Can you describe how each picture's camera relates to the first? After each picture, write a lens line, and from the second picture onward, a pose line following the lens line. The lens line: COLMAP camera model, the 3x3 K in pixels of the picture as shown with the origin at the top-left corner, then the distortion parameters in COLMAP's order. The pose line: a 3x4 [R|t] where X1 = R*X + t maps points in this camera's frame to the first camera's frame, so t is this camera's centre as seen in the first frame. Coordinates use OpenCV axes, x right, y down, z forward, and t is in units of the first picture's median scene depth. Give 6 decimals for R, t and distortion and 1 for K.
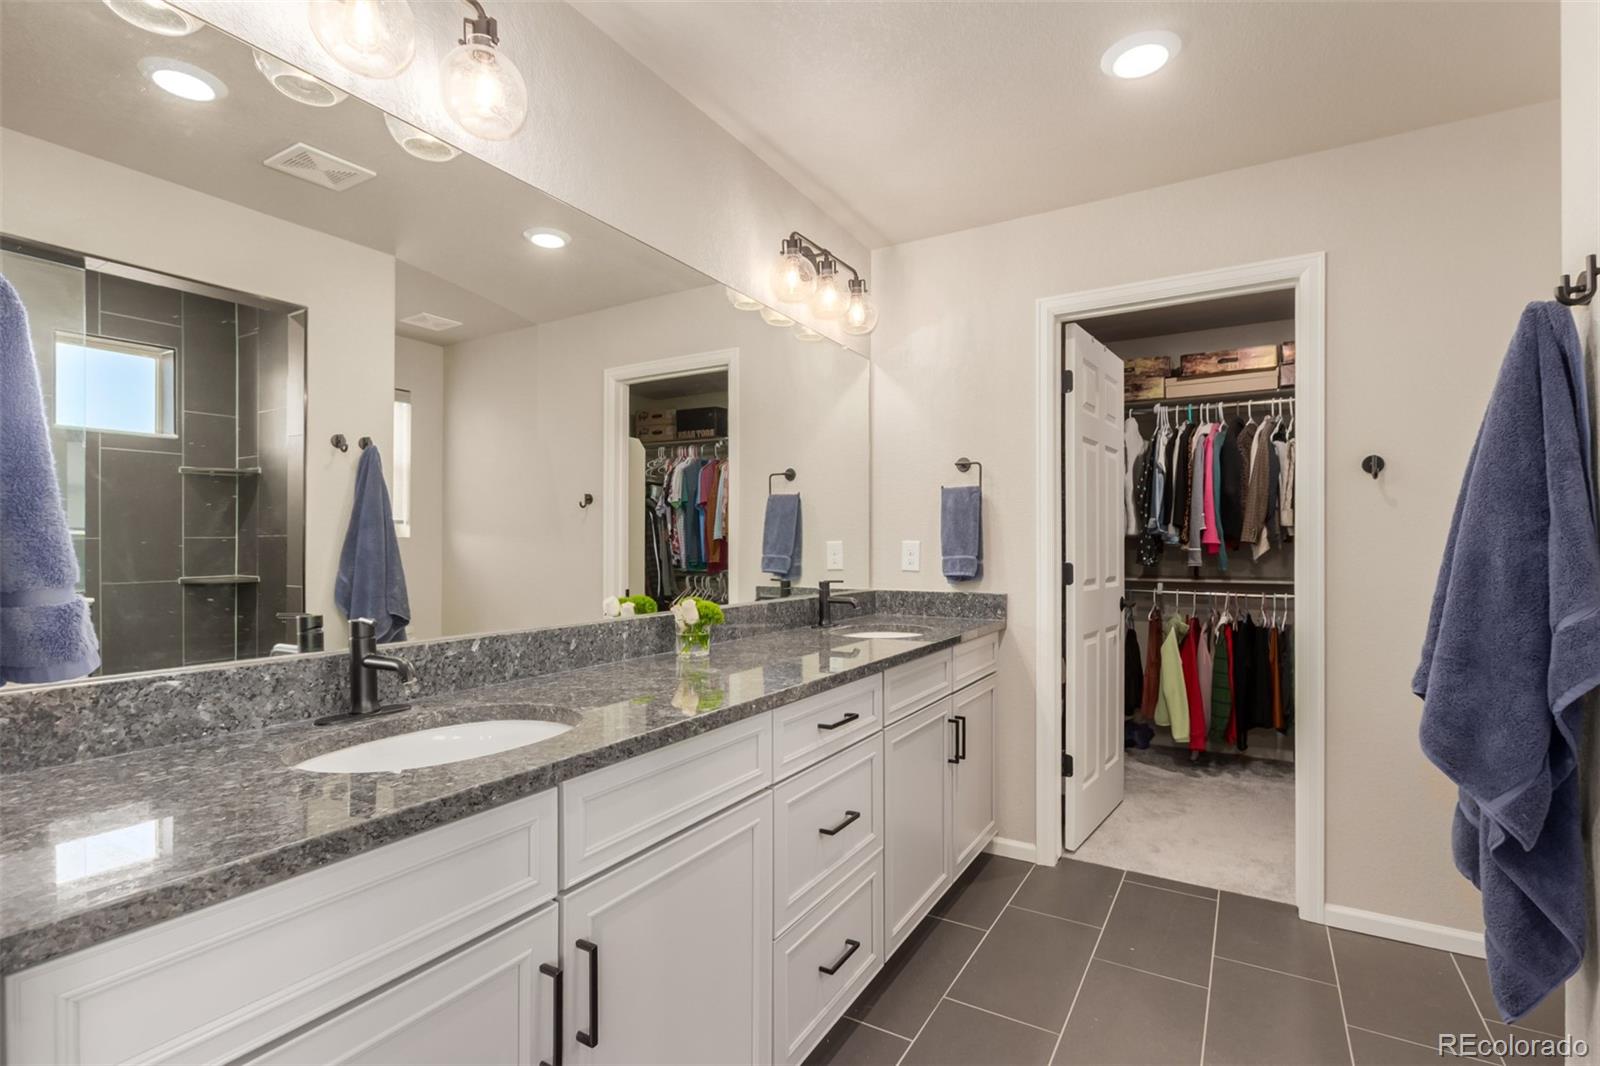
lens RADIAL K [[740.3, 0, 785.2], [0, 740.3, 548.4], [0, 0, 1]] dist [0.004739, -0.000270]
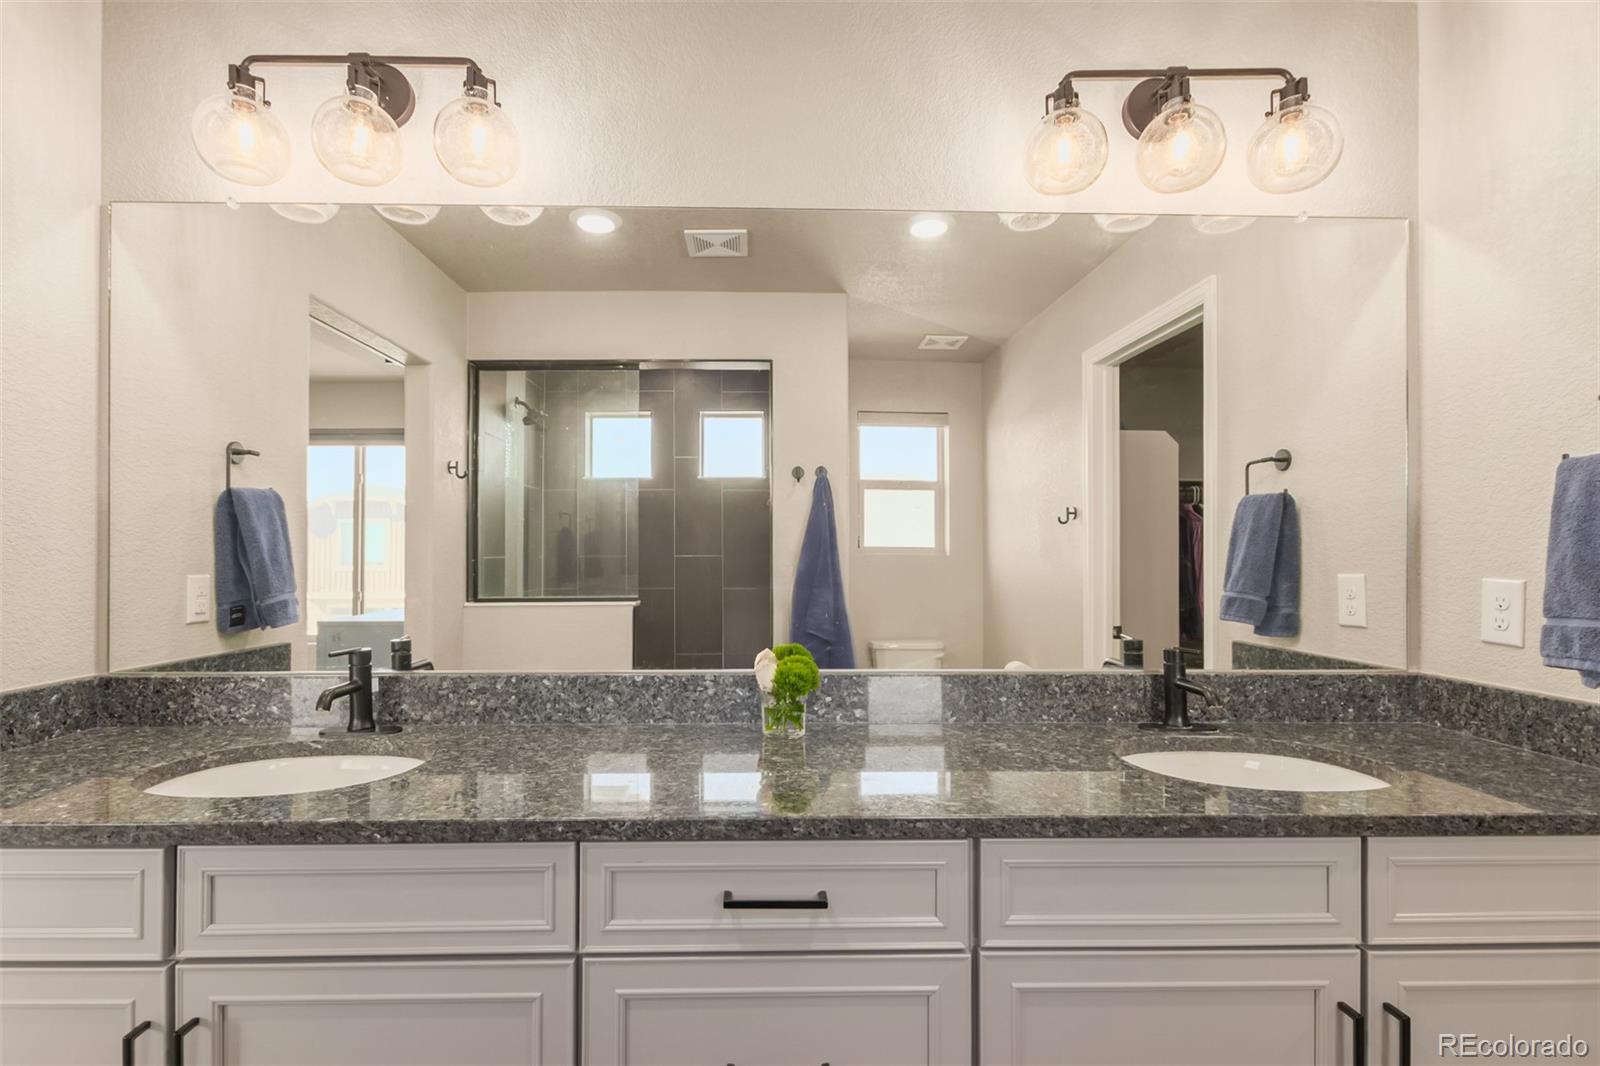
lens RADIAL K [[735.1, 0, 813.0], [0, 735.1, 551.8], [0, 0, 1]] dist [0.013597, -0.001356]
pose [[0.551026, 0.007490, -0.834454, 0.336516], [-0.006123, 0.999969, 0.004933, -0.029010], [0.834466, 0.002391, 0.551055, 0.398226]]
